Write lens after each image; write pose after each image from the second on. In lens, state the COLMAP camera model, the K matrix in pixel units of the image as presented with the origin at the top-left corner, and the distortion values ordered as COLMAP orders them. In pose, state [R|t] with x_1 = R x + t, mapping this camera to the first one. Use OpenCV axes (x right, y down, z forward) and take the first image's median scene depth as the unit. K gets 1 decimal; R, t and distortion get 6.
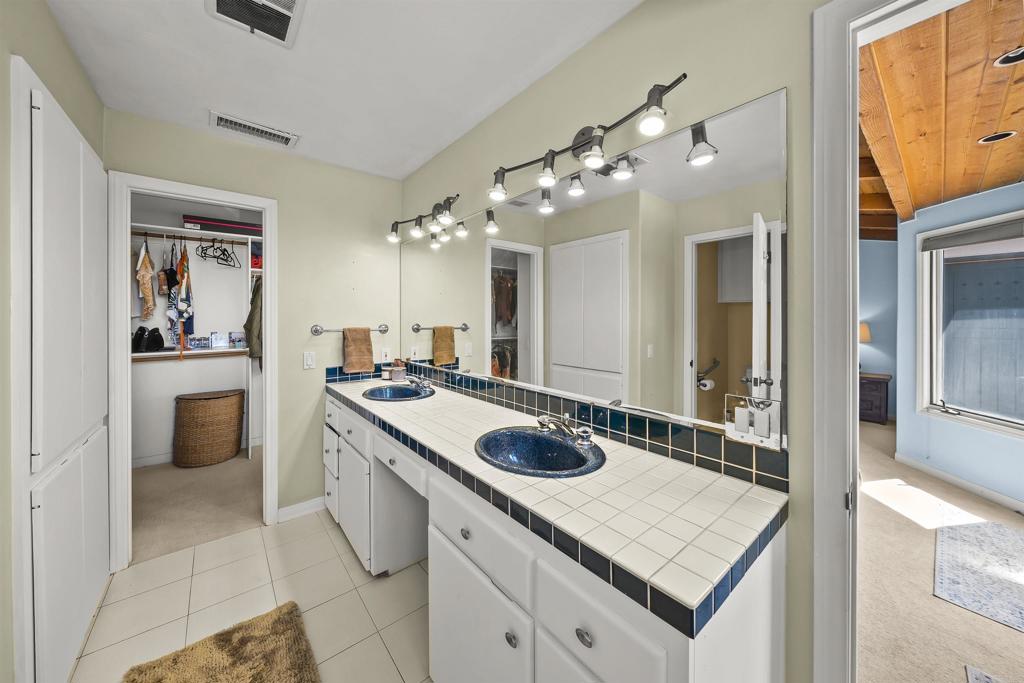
lens RADIAL K [[357.6, 0, 512.8], [0, 357.6, 317.9], [0, 0, 1]] dist [-0.000648, -0.000061]
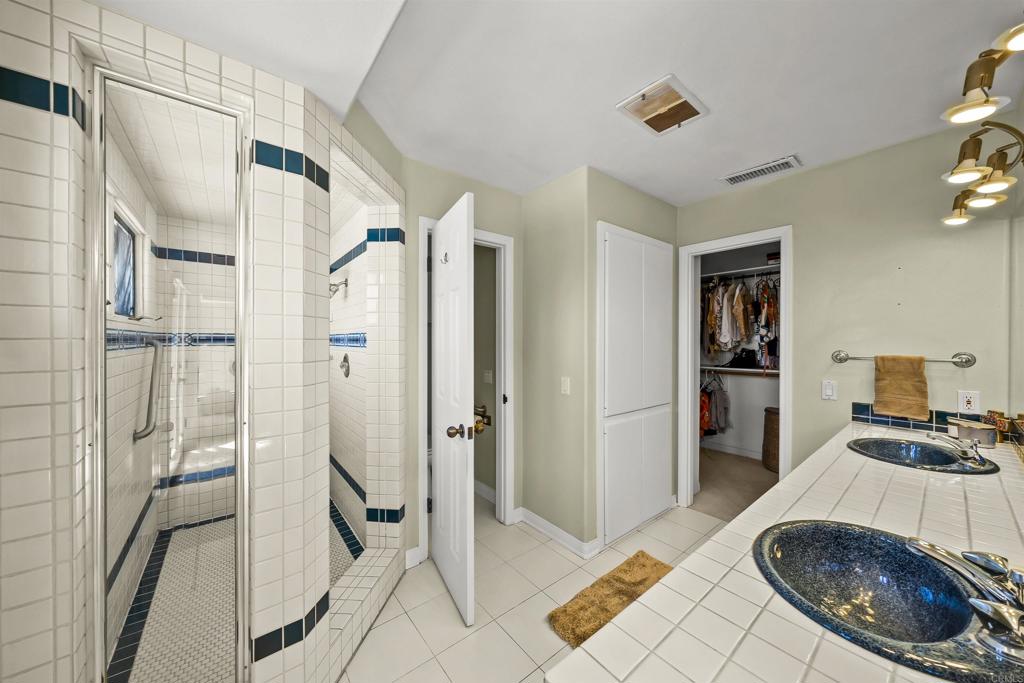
lens RADIAL K [[351.6, 0, 512.0], [0, 351.6, 341.5], [0, 0, 1]] dist [-0.000264, -0.000004]
pose [[-0.014957, 0.004352, -0.999879, 0.306923], [-0.002269, 0.999988, 0.004387, -0.004515], [0.999886, 0.002334, -0.014947, 0.210060]]
